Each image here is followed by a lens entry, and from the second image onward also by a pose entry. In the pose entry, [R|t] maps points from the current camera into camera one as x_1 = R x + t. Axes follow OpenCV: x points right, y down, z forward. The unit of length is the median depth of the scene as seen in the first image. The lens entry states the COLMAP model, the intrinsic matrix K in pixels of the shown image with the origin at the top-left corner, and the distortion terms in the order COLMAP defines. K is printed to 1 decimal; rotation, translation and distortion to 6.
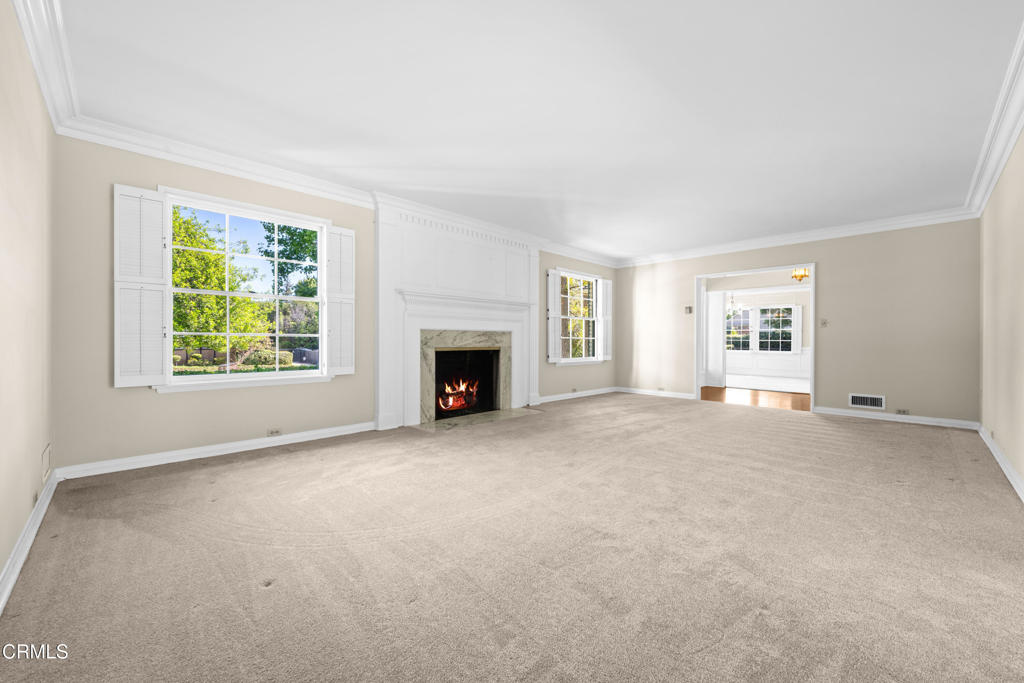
lens RADIAL K [[403.7, 0, 518.9], [0, 403.7, 339.5], [0, 0, 1]] dist [0.002315, 0.000048]
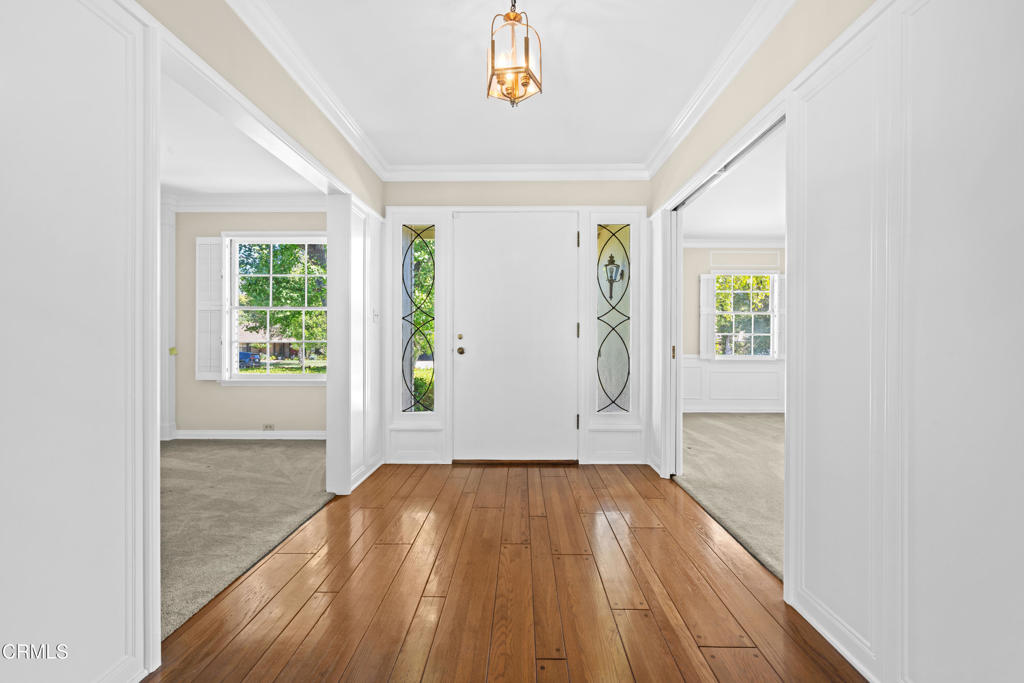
lens RADIAL K [[414.1, 0, 513.1], [0, 414.1, 342.2], [0, 0, 1]] dist [0.004255, 0.000169]
pose [[0.684079, -0.009942, -0.729341, 1.200835], [0.011993, 0.999925, -0.002382, 0.003866], [0.729310, -0.007117, 0.684147, 1.188193]]
